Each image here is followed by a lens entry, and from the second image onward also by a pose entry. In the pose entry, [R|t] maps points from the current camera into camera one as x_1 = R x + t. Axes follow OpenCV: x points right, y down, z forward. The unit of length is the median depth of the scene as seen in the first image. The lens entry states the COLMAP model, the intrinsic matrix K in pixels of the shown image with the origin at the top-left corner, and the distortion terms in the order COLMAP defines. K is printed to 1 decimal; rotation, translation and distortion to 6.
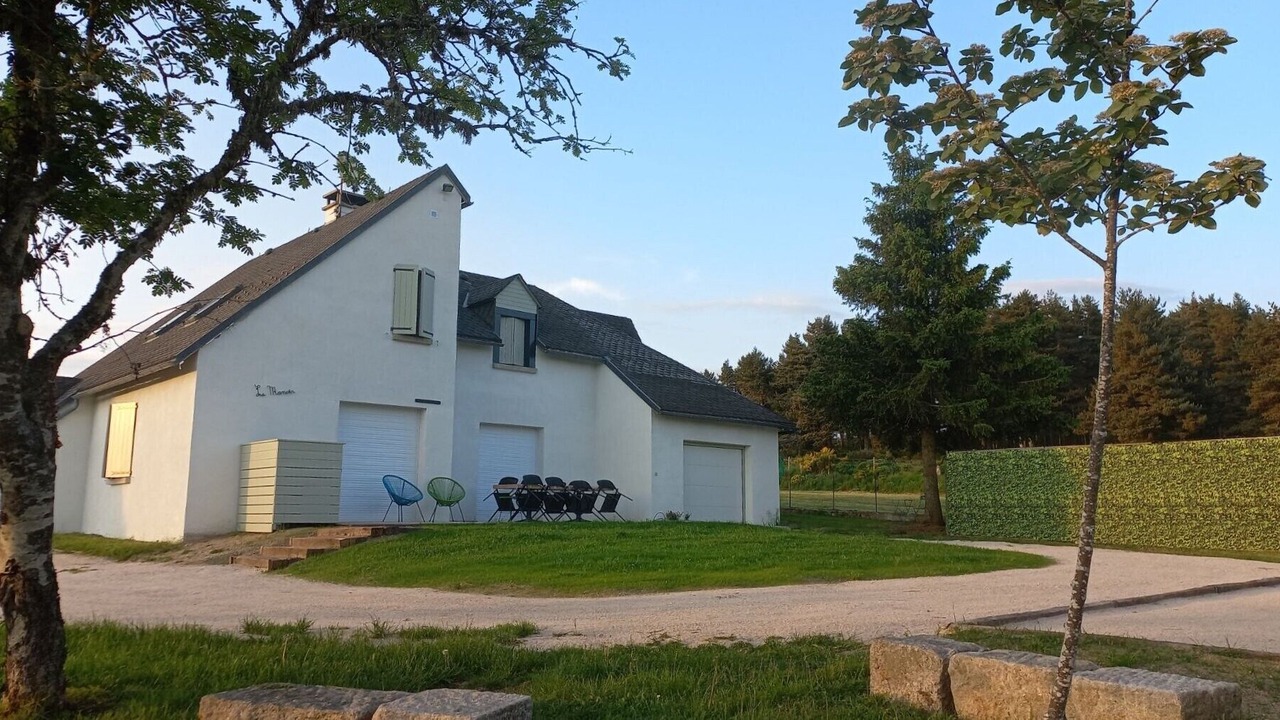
lens RADIAL K [[1007.4, 0, 640.0], [0, 1007.4, 360.0], [0, 0, 1]] dist [0.099371, -0.127255]
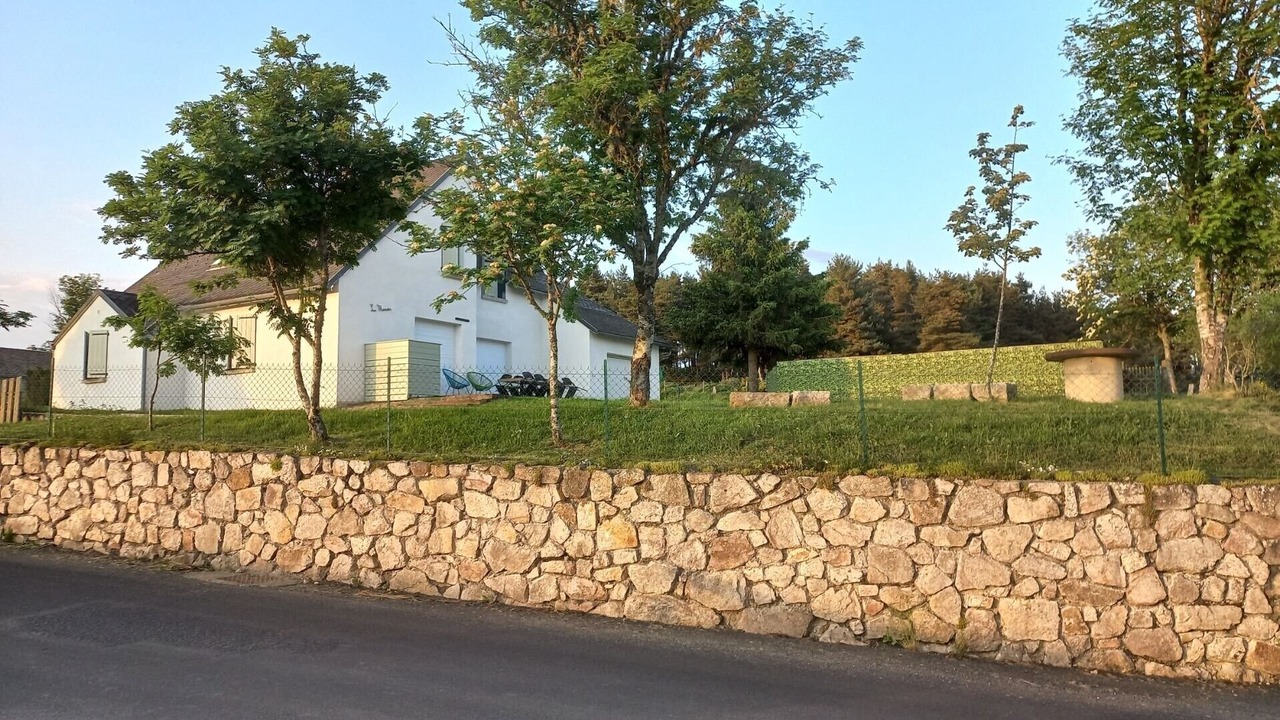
lens RADIAL K [[1007.4, 0, 640.0], [0, 1007.4, 360.0], [0, 0, 1]] dist [0.099371, -0.127255]
pose [[0.957399, 0.012284, 0.288506, -0.314308], [-0.027894, 0.998357, 0.050056, 0.015771], [-0.287417, -0.055971, 0.956169, -0.372845]]
